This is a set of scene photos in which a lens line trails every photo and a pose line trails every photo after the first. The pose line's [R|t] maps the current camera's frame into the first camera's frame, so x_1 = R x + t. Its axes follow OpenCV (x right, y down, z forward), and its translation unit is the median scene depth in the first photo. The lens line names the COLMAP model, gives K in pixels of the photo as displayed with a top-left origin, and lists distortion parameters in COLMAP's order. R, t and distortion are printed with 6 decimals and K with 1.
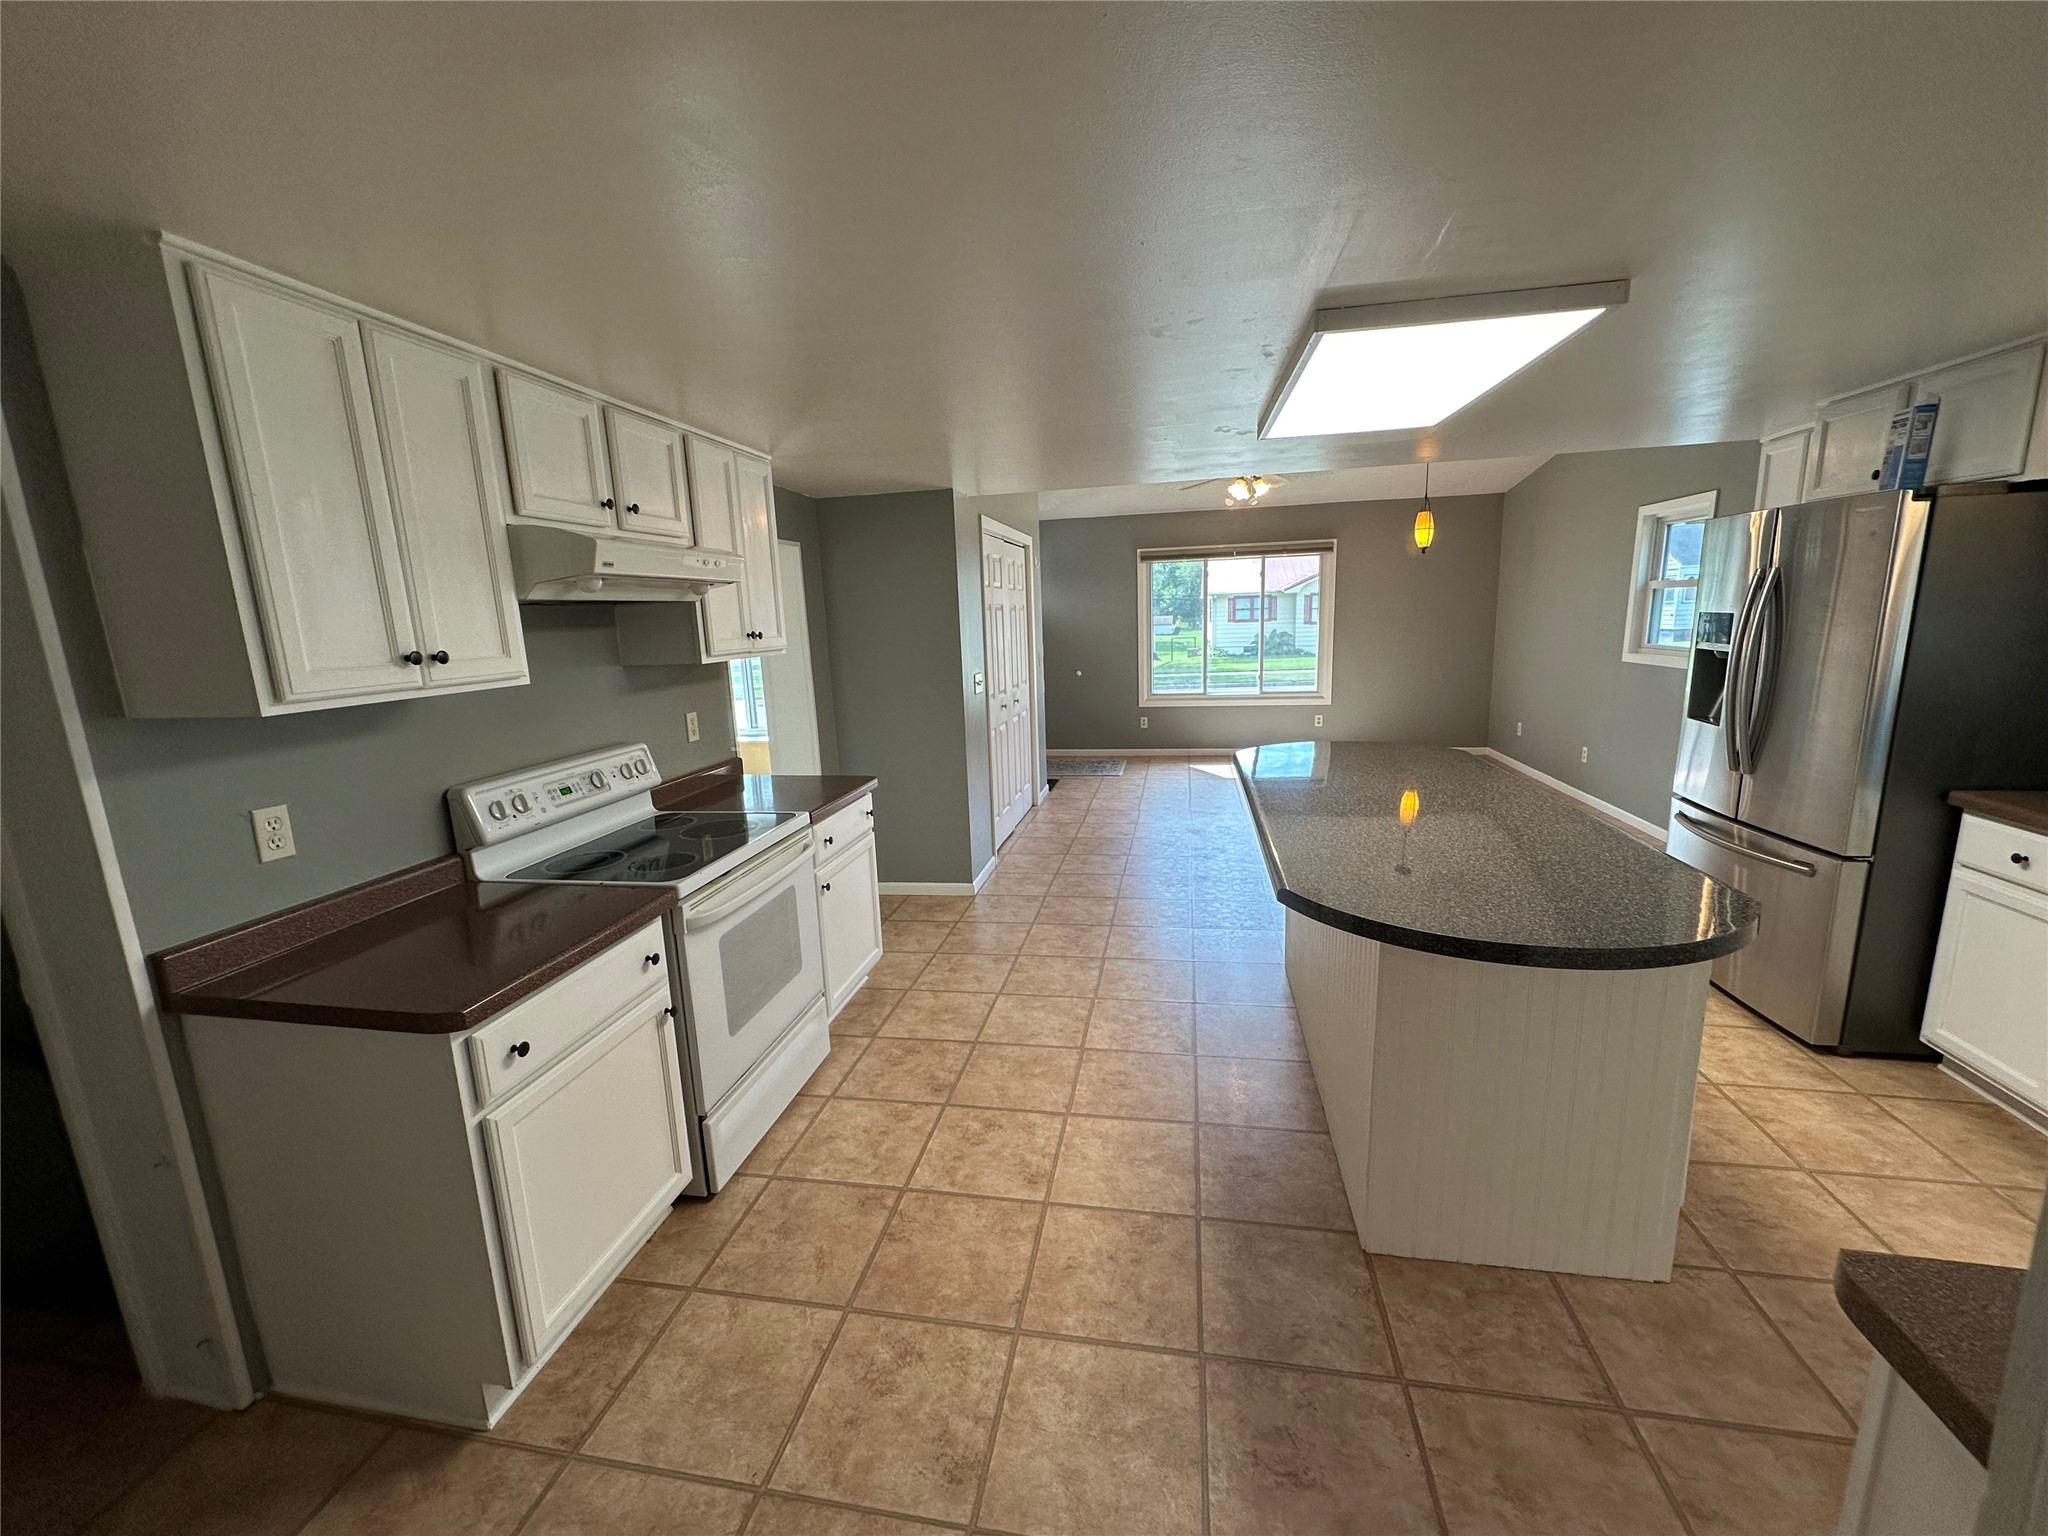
lens RADIAL K [[816.4, 0, 1026.2], [0, 816.4, 767.5], [0, 0, 1]] dist [-0.001590, 0.000573]
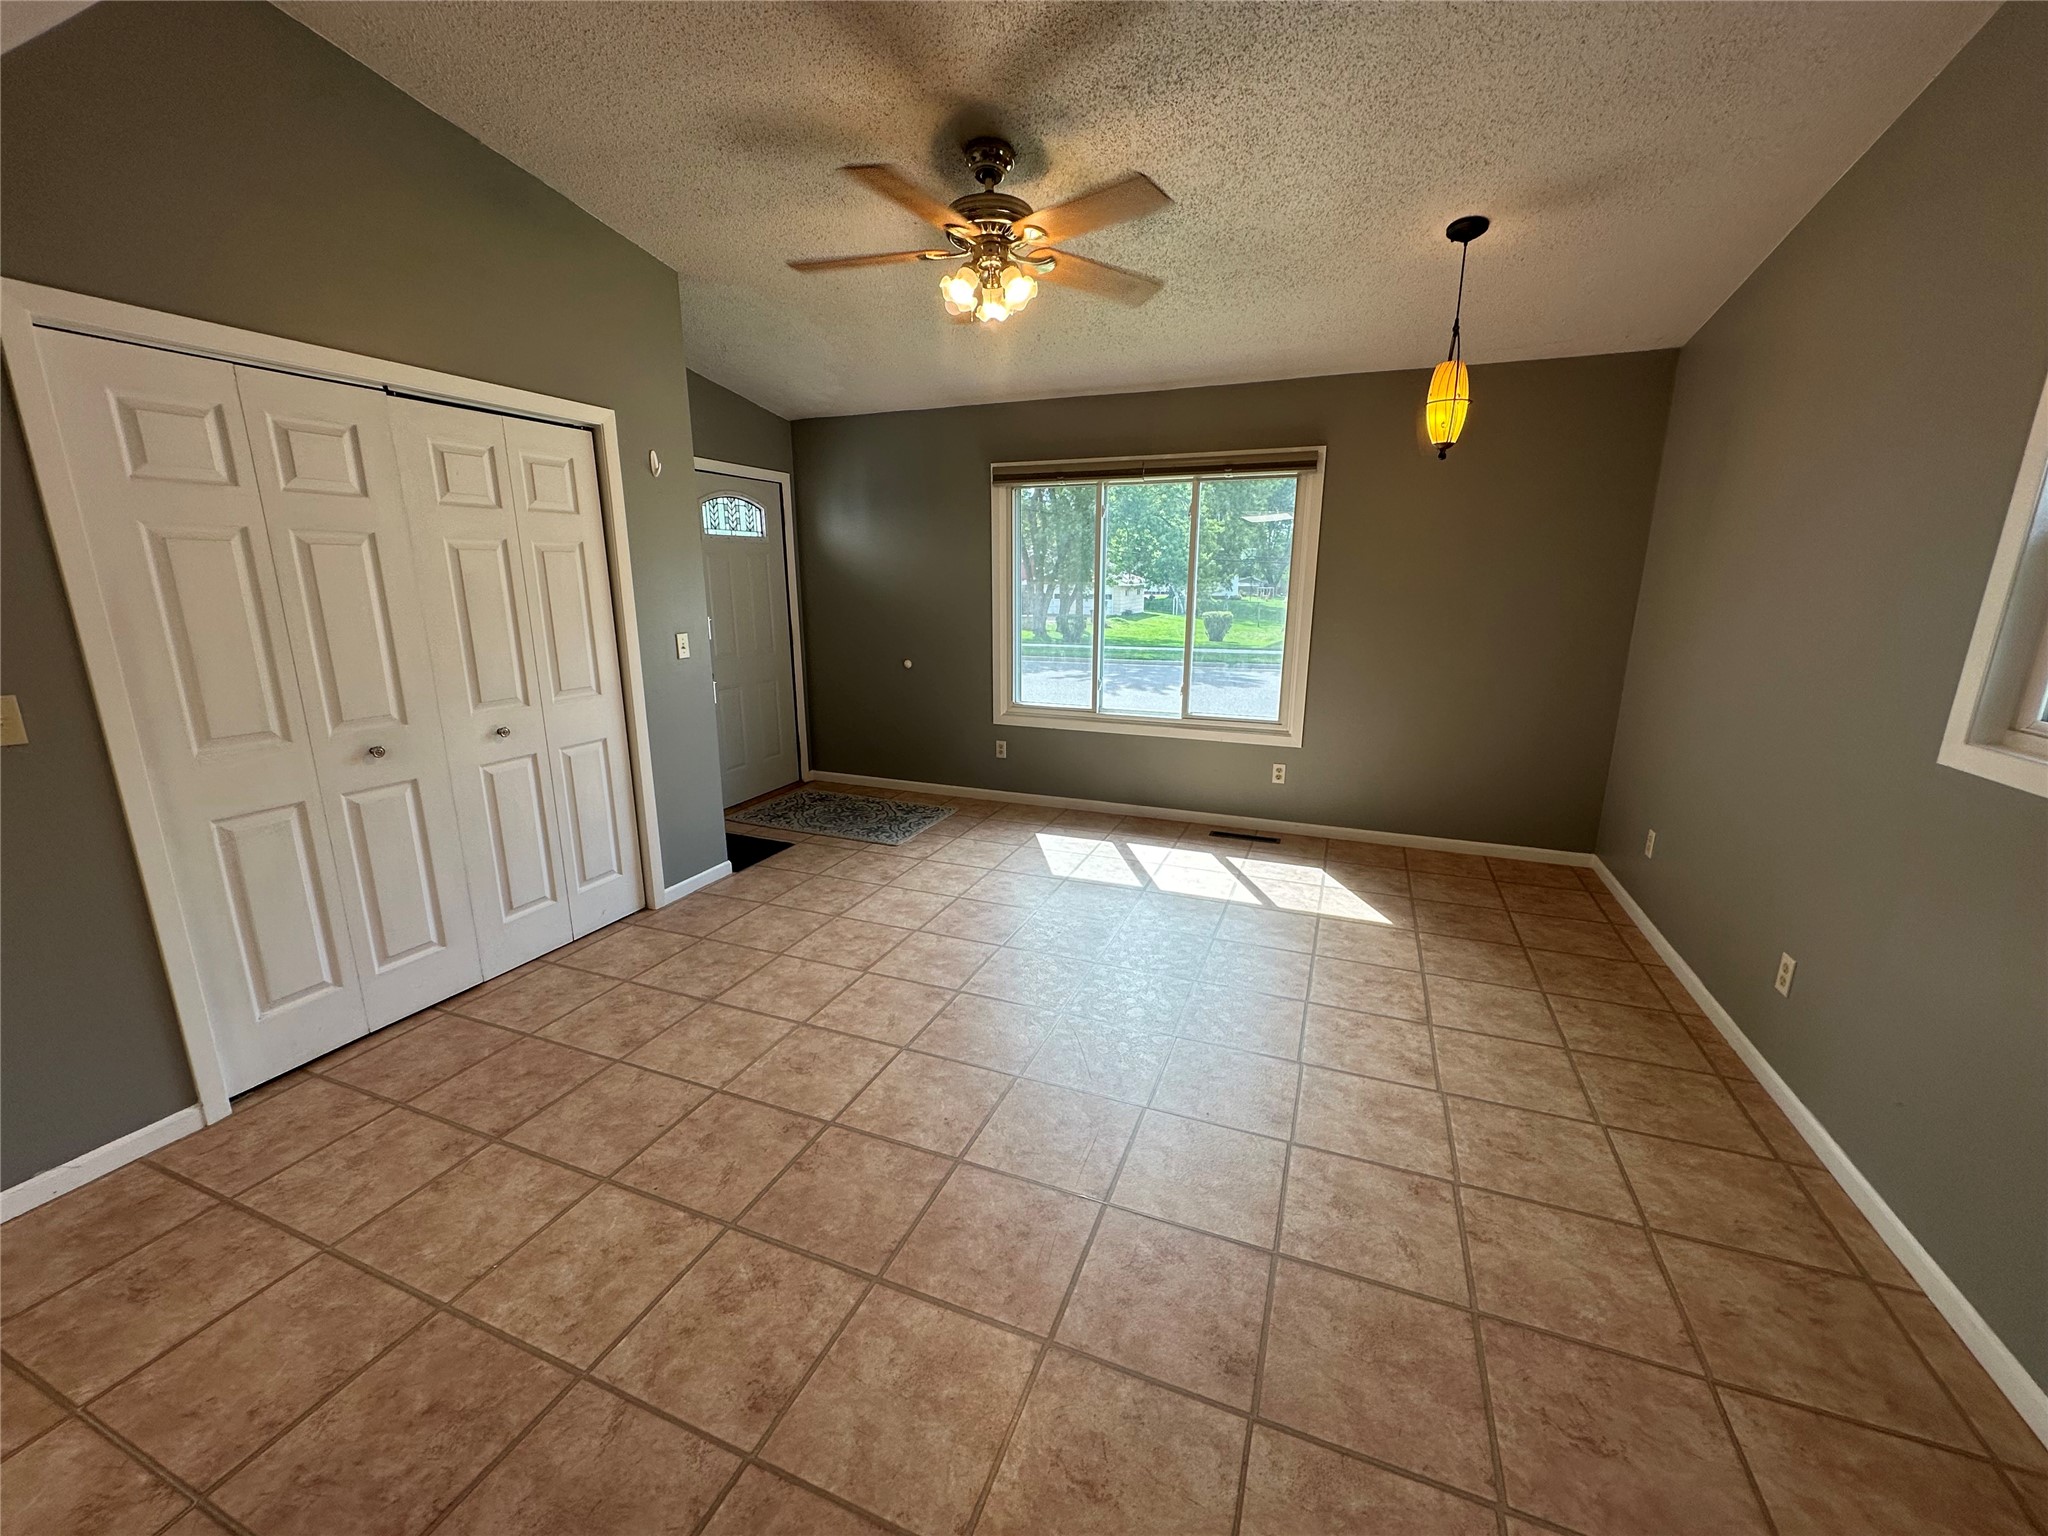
lens RADIAL K [[816.4, 0, 1022.8], [0, 816.4, 770.6], [0, 0, 1]] dist [-0.001590, 0.000573]
pose [[0.980673, 0.082867, -0.177239, 0.439995], [-0.073484, 0.995557, 0.058875, -0.124047], [0.181331, -0.044713, 0.982405, 0.628744]]
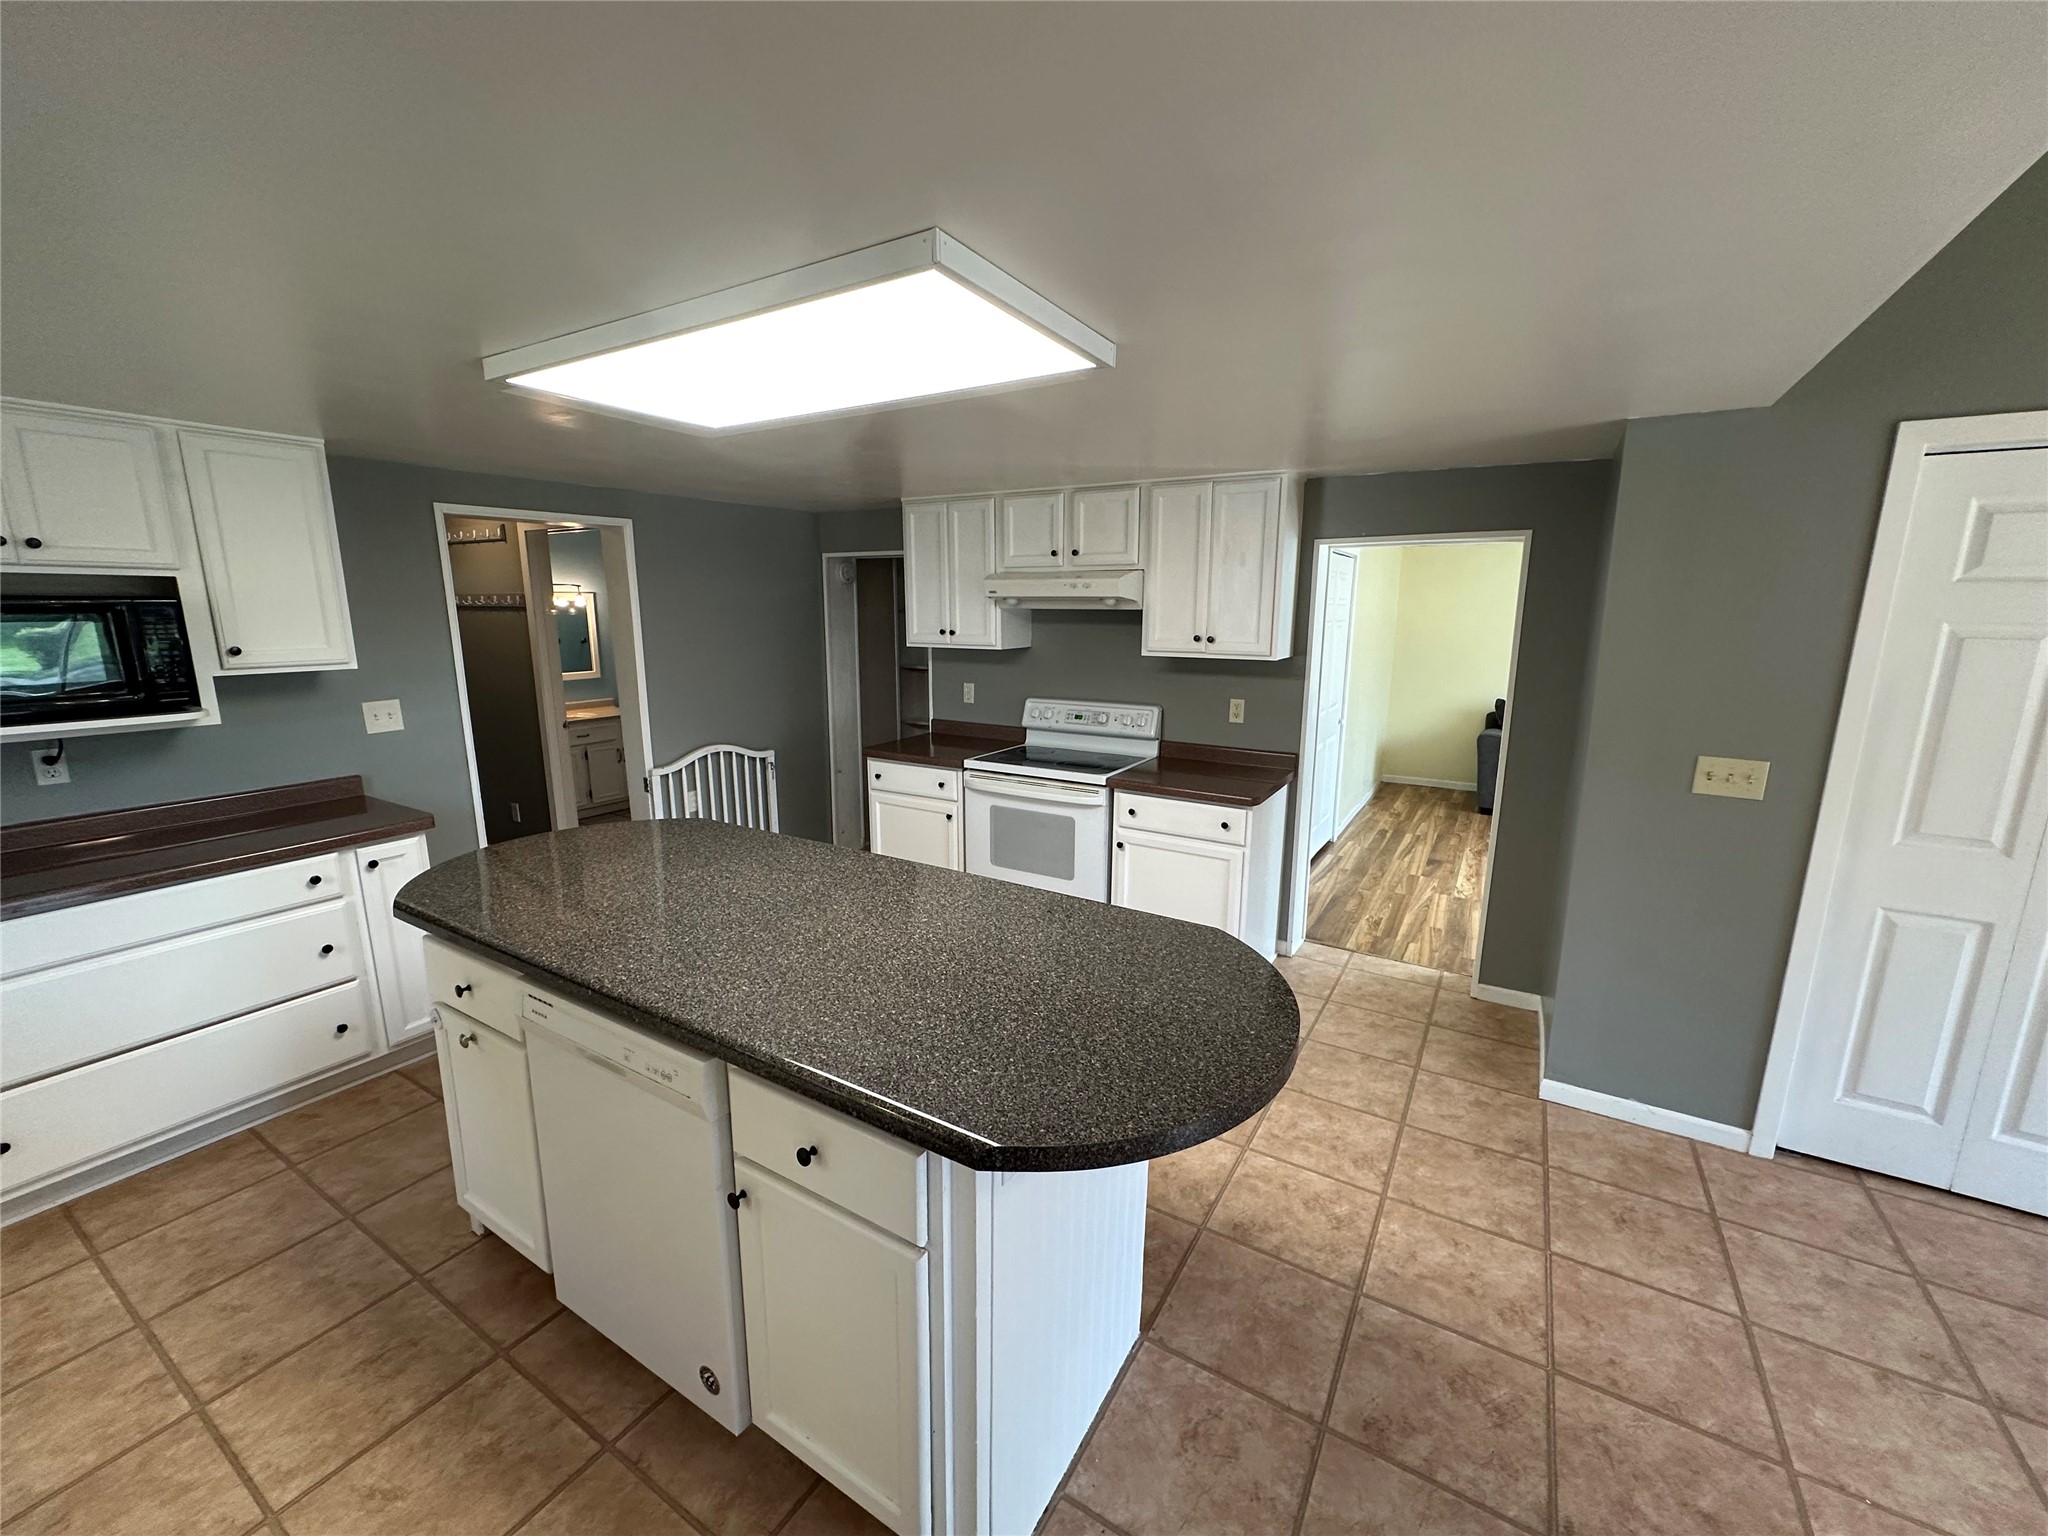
lens RADIAL K [[816.4, 0, 1025.6], [0, 816.4, 769.7], [0, 0, 1]] dist [-0.001590, 0.000573]
pose [[-0.348542, 0.220034, -0.911100, 0.491945], [-0.167939, 0.941664, 0.291661, -0.161103], [0.922125, 0.254665, -0.291257, 0.654781]]
